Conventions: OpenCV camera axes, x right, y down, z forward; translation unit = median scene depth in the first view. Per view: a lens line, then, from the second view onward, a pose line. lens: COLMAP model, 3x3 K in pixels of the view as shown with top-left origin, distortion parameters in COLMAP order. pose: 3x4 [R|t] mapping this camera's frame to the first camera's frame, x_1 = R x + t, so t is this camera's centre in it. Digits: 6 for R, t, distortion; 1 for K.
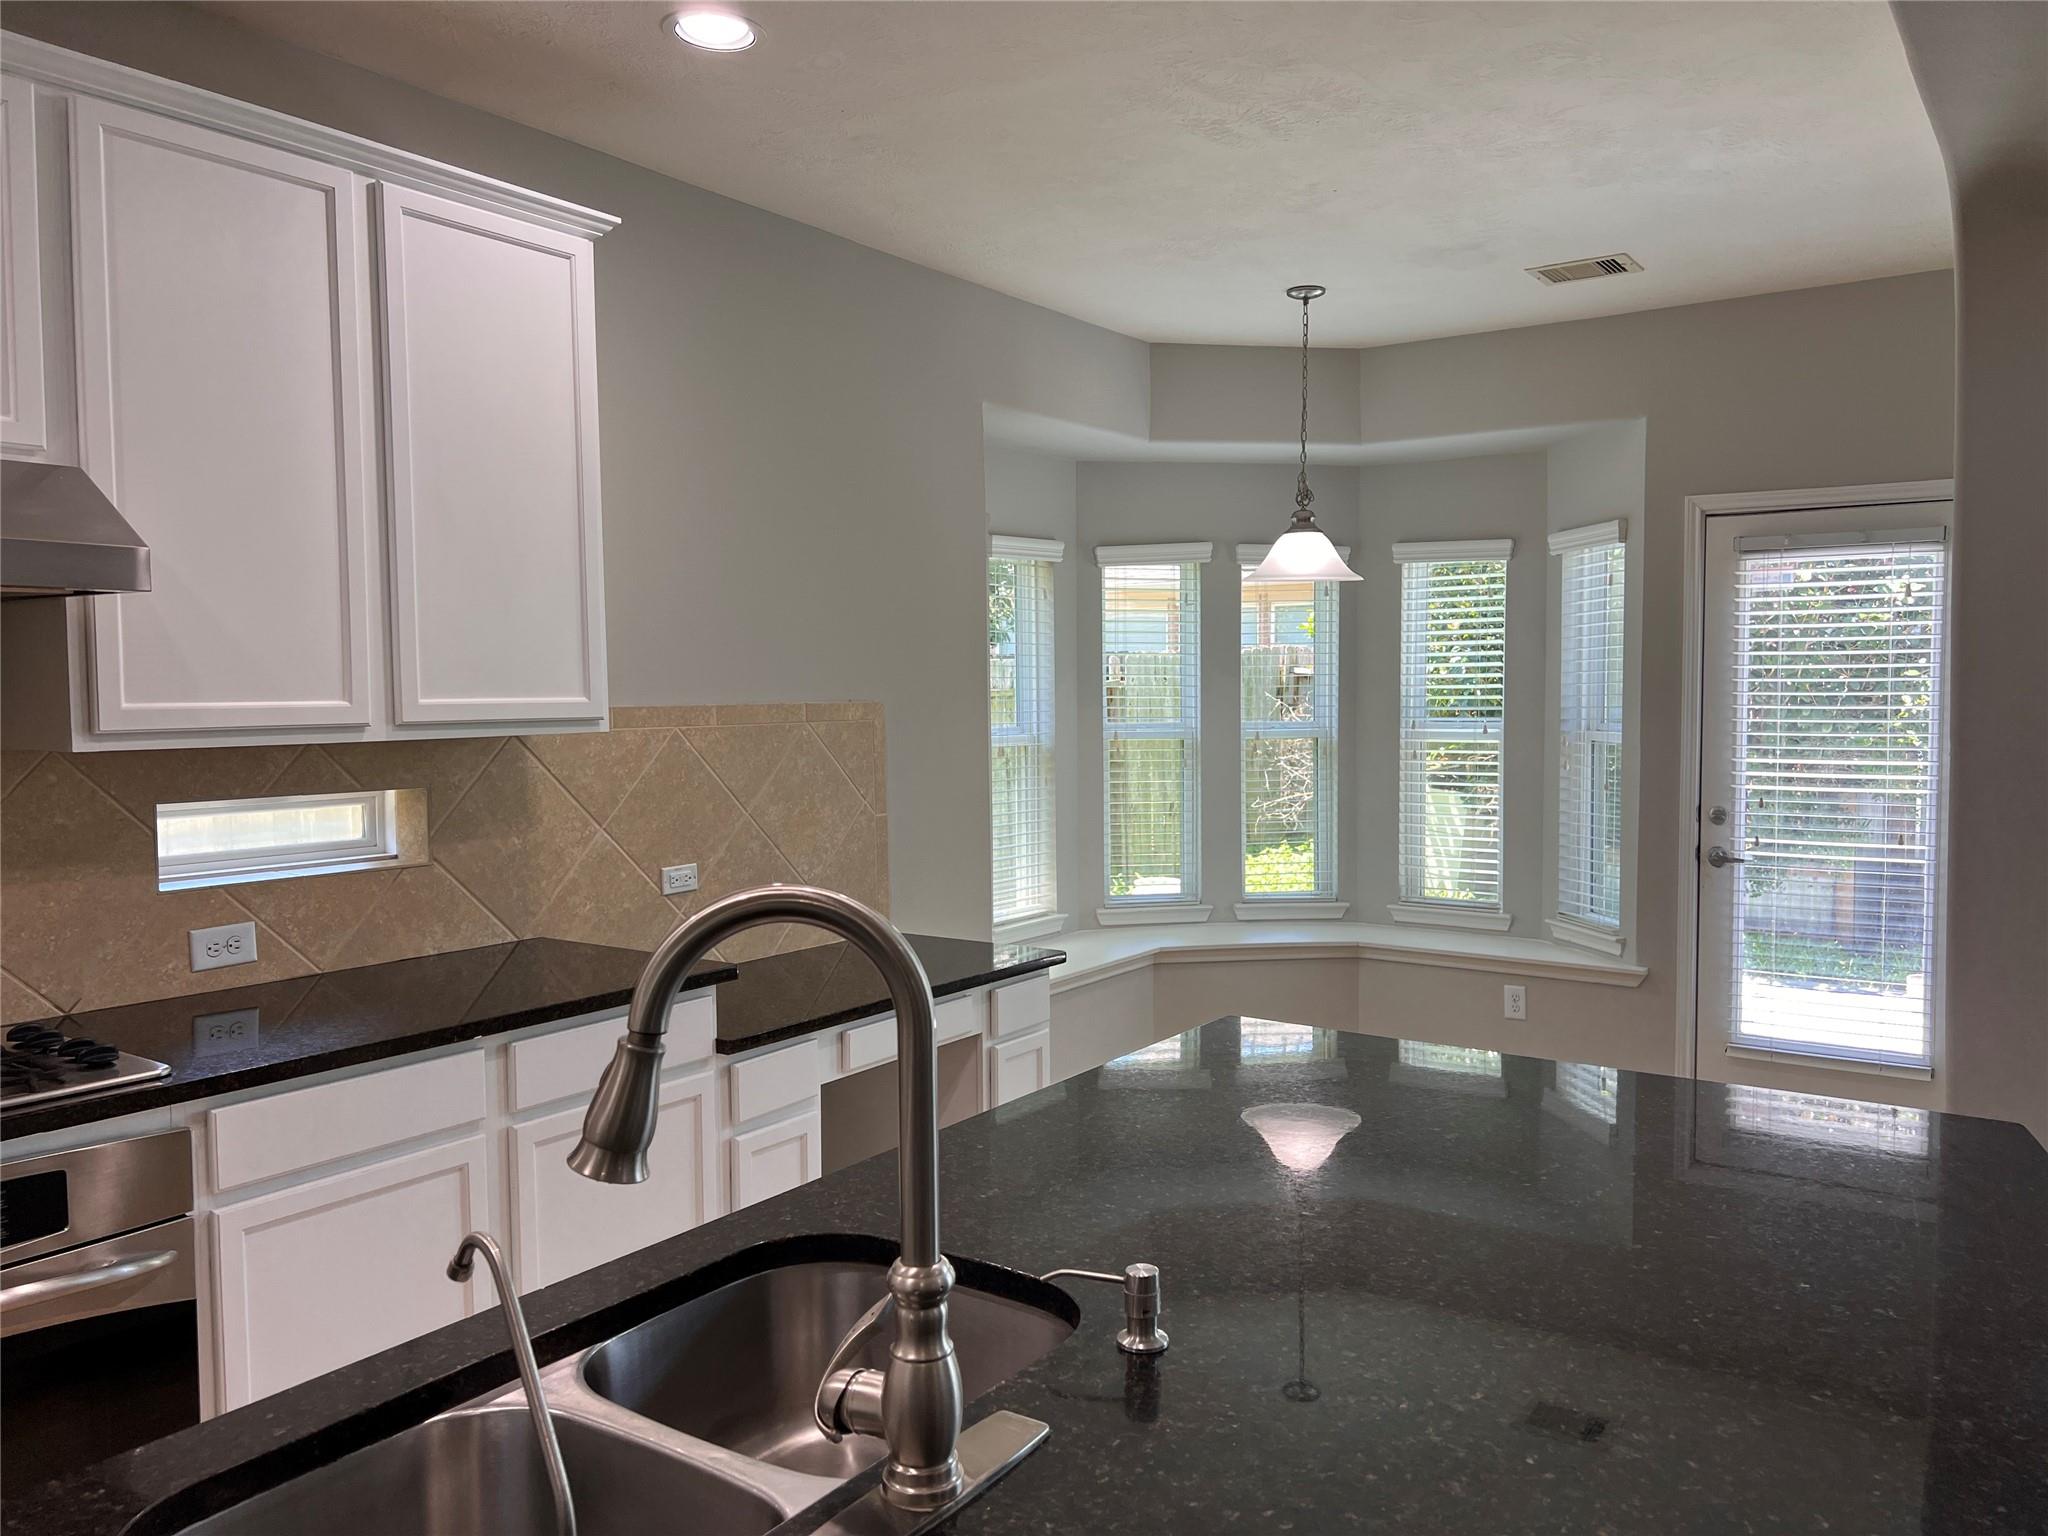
lens RADIAL K [[1538.9, 0, 1024.0], [0, 1538.9, 768.0], [0, 0, 1]] dist [0.060230, -0.086617]
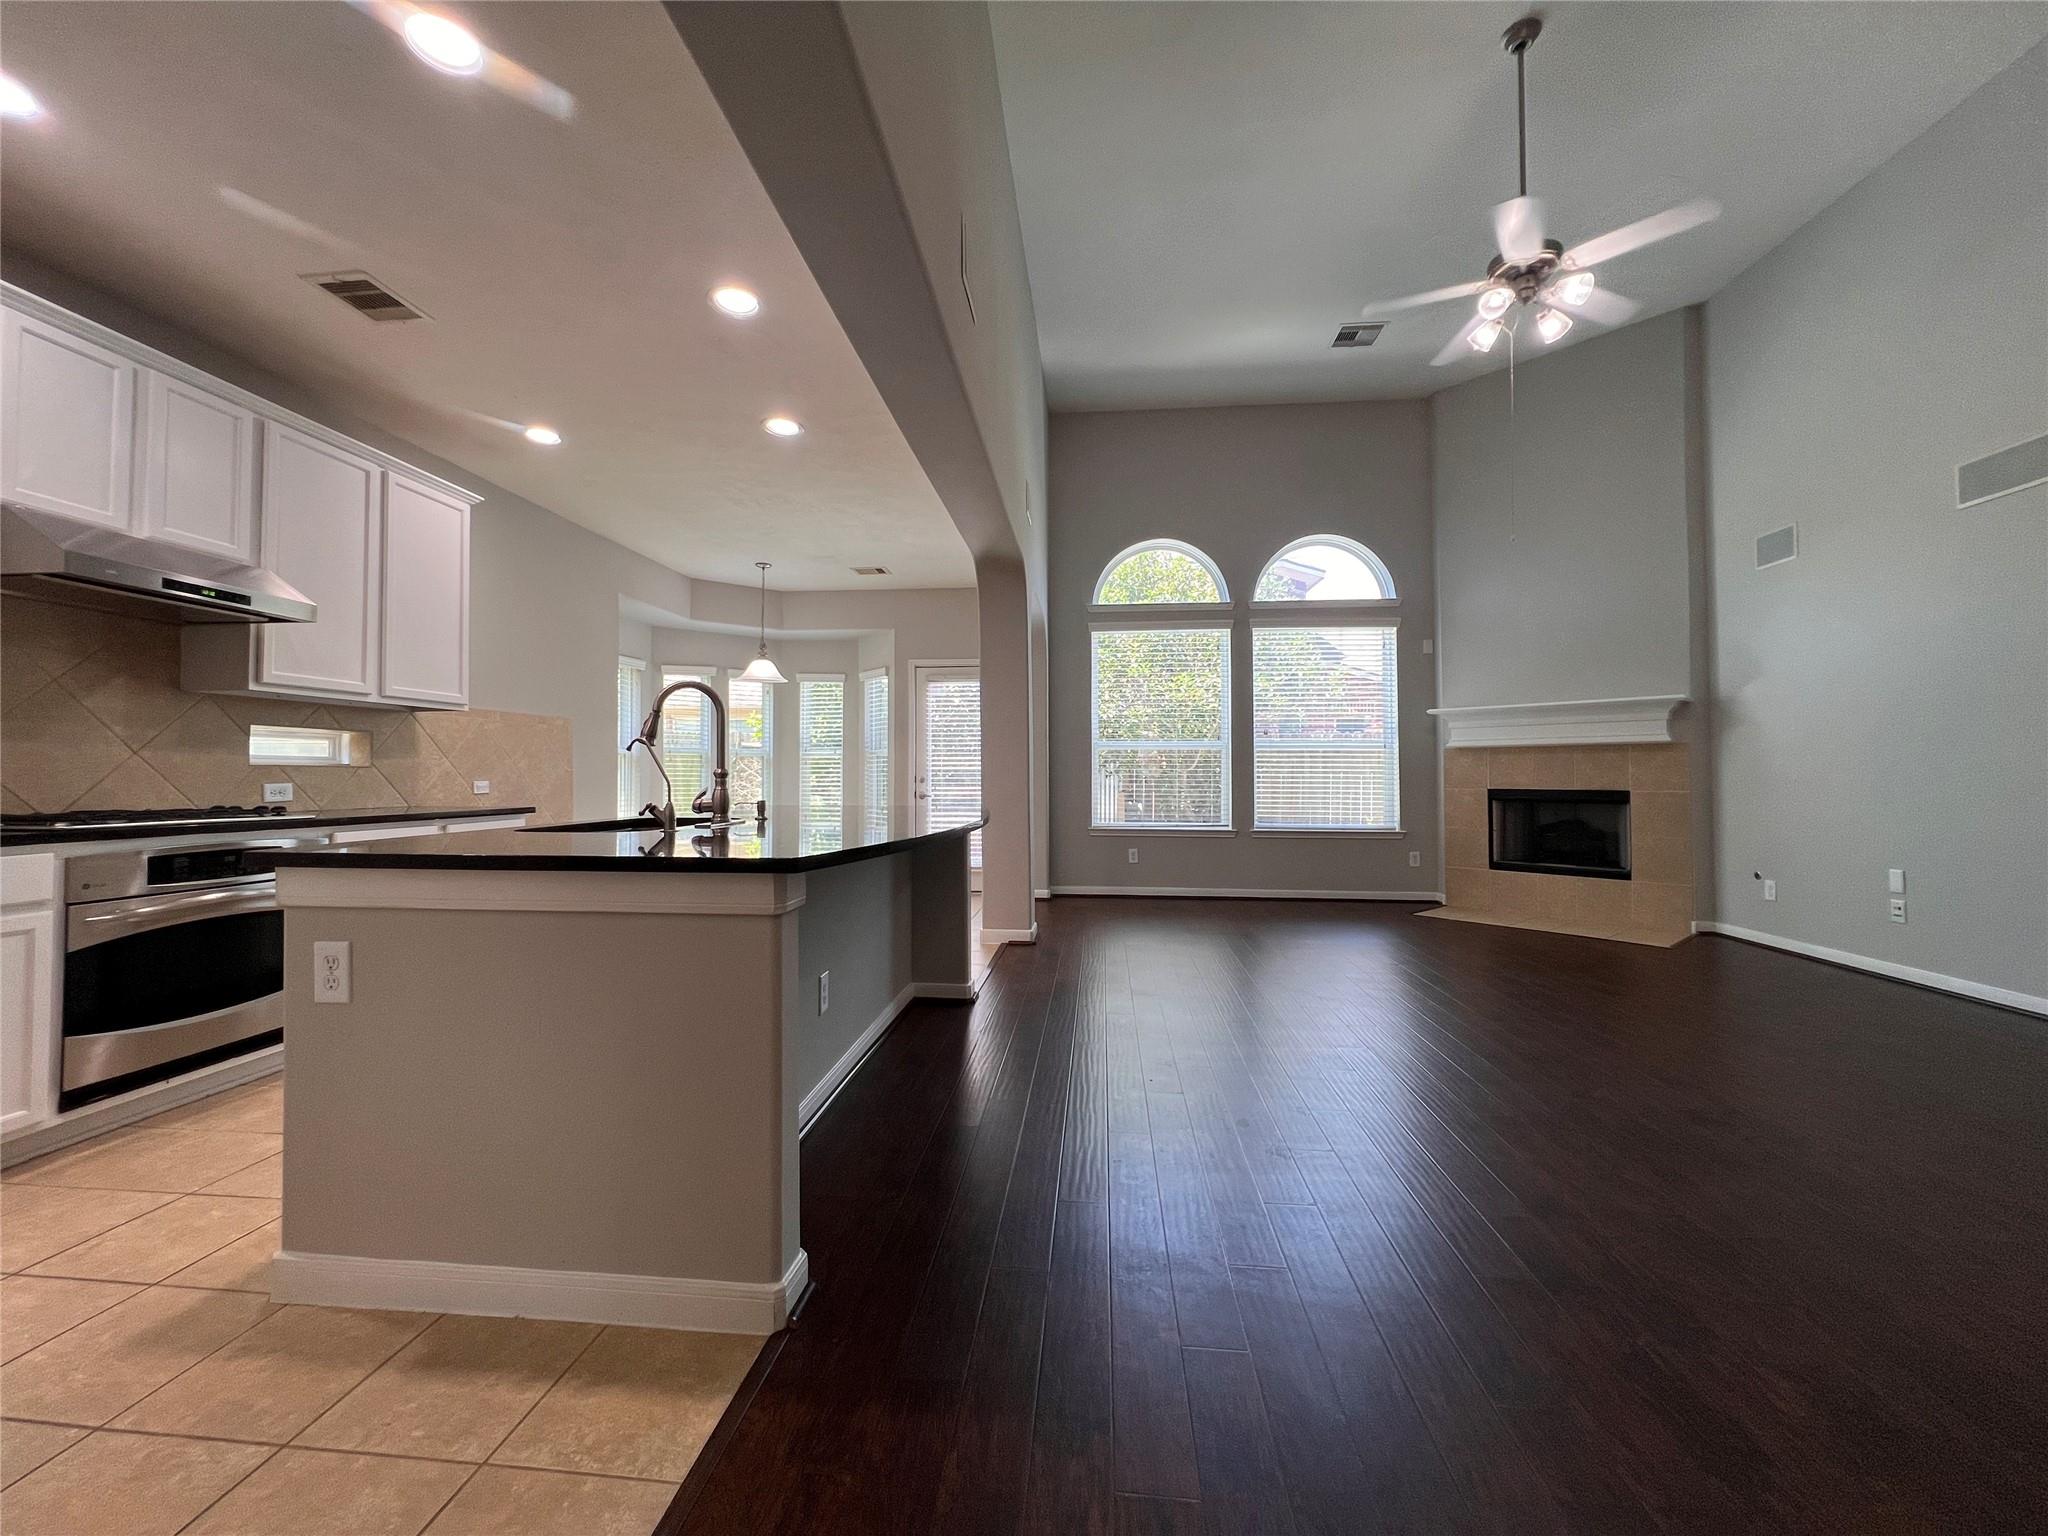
lens RADIAL K [[825.5, 0, 1023.3], [0, 825.5, 759.2], [0, 0, 1]] dist [-0.001864, -0.000103]
pose [[0.868792, 0.014109, 0.494977, -0.114562], [0.023979, 0.997223, -0.070514, 0.114921], [-0.494597, 0.073131, 0.866040, -0.354240]]
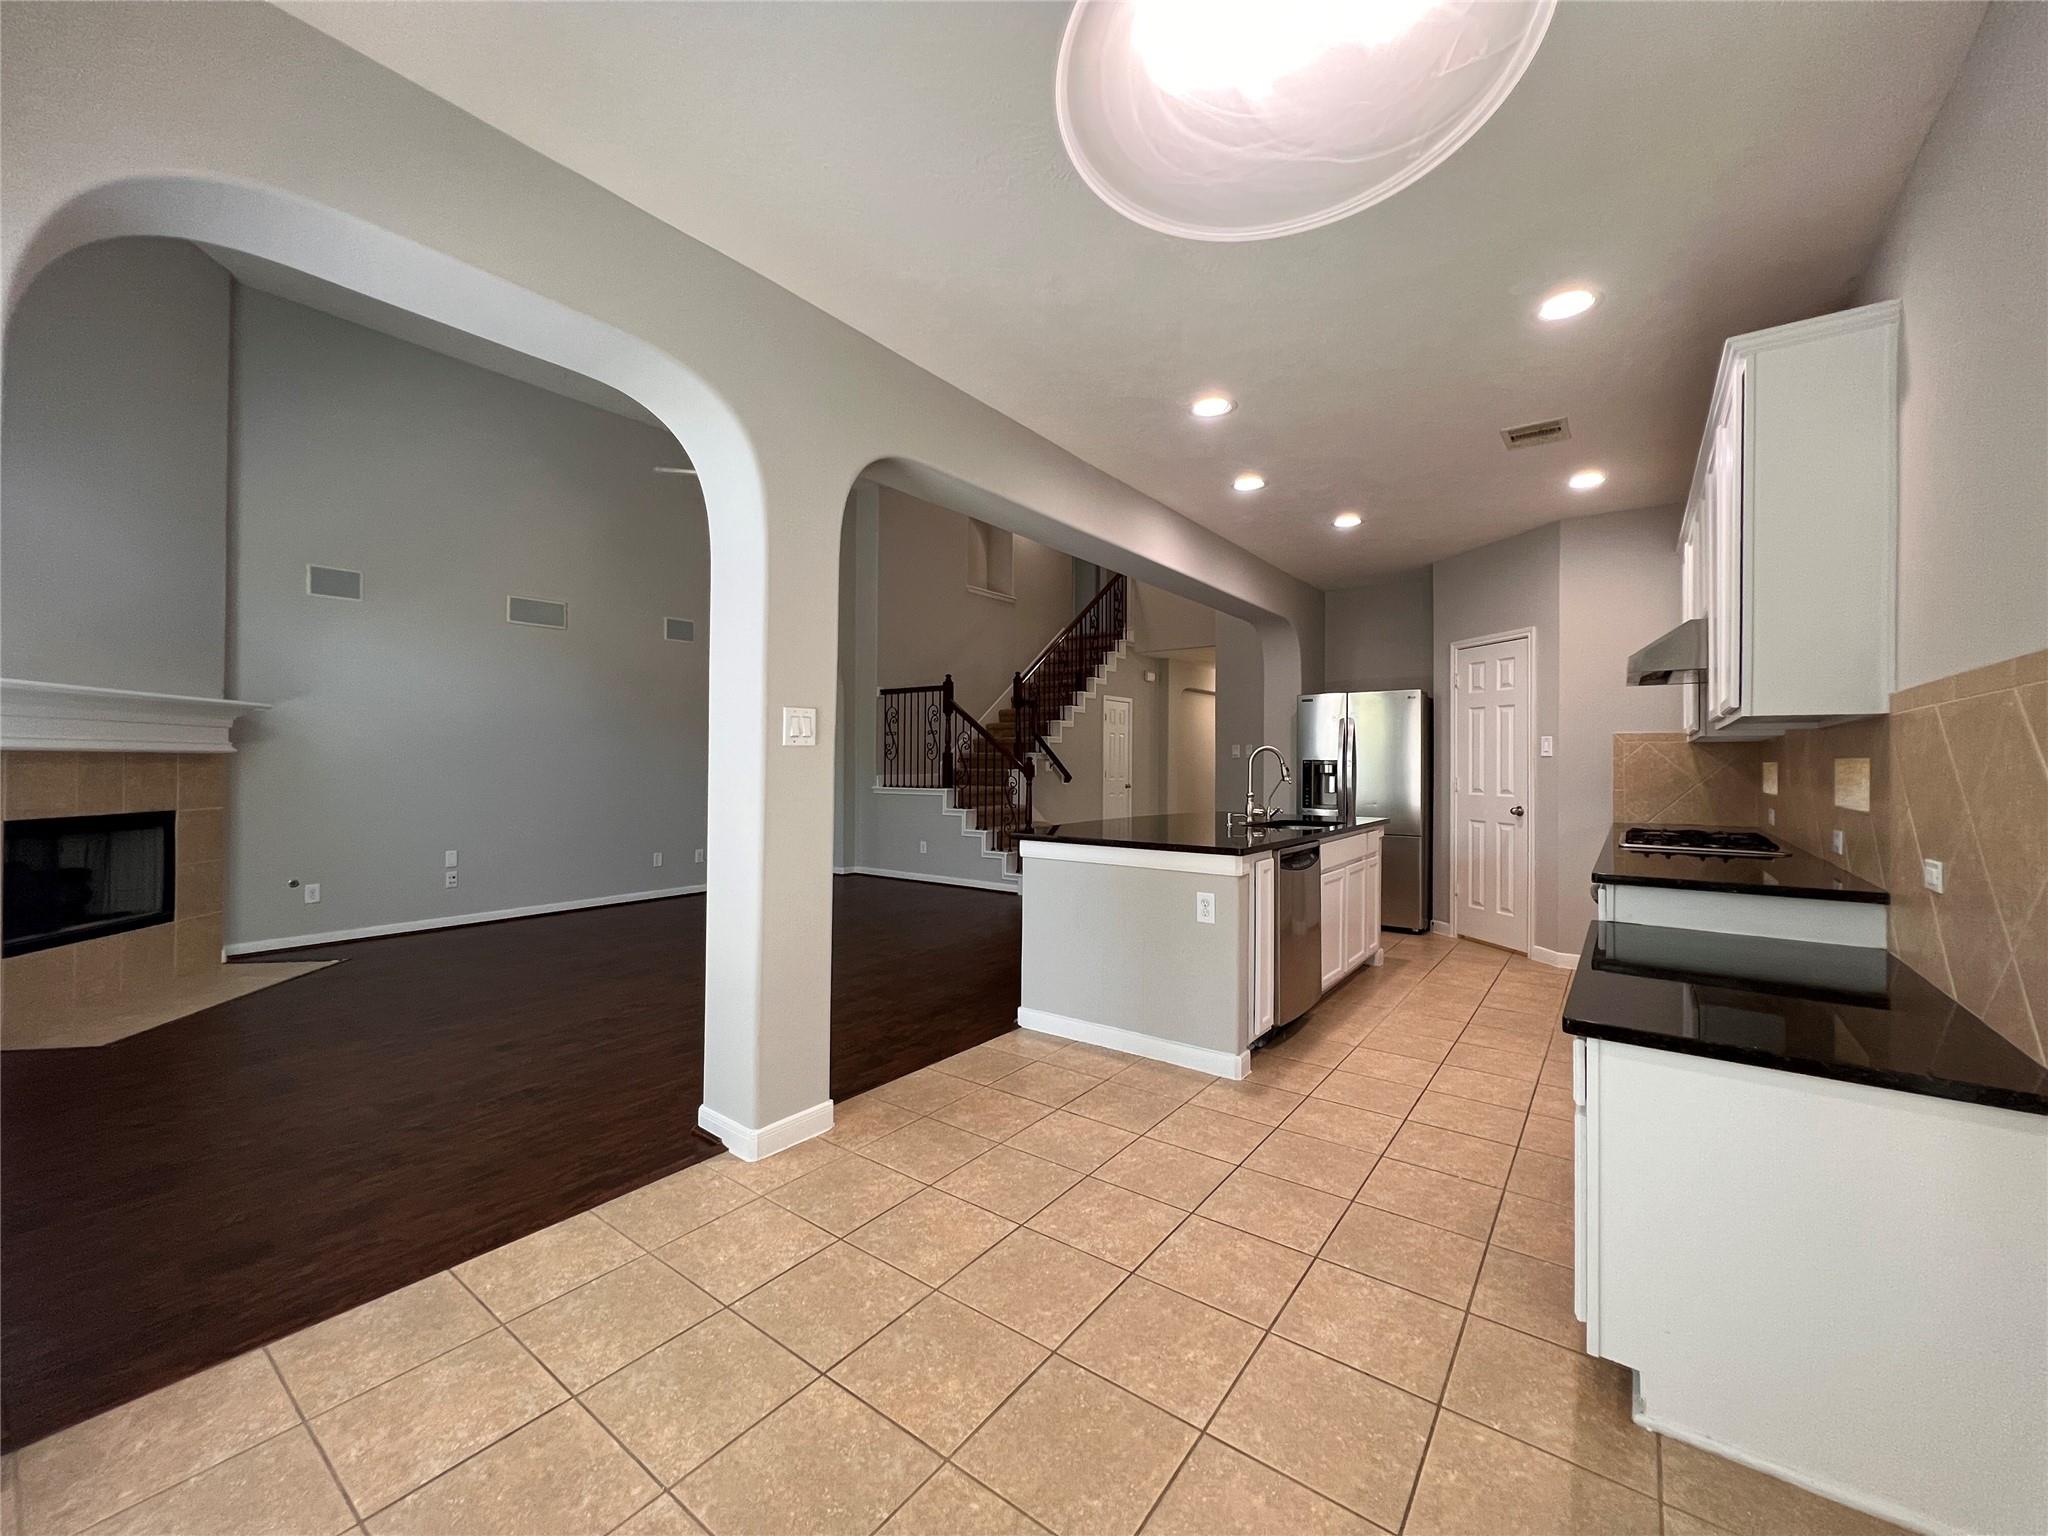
lens RADIAL K [[825.5, 0, 1023.3], [0, 825.5, 759.2], [0, 0, 1]] dist [-0.001864, -0.000103]
pose [[-0.999286, 0.000390, 0.037772, 0.227055], [0.002292, 0.998730, 0.050339, -0.018986], [-0.037704, 0.050390, -0.998018, 1.286503]]
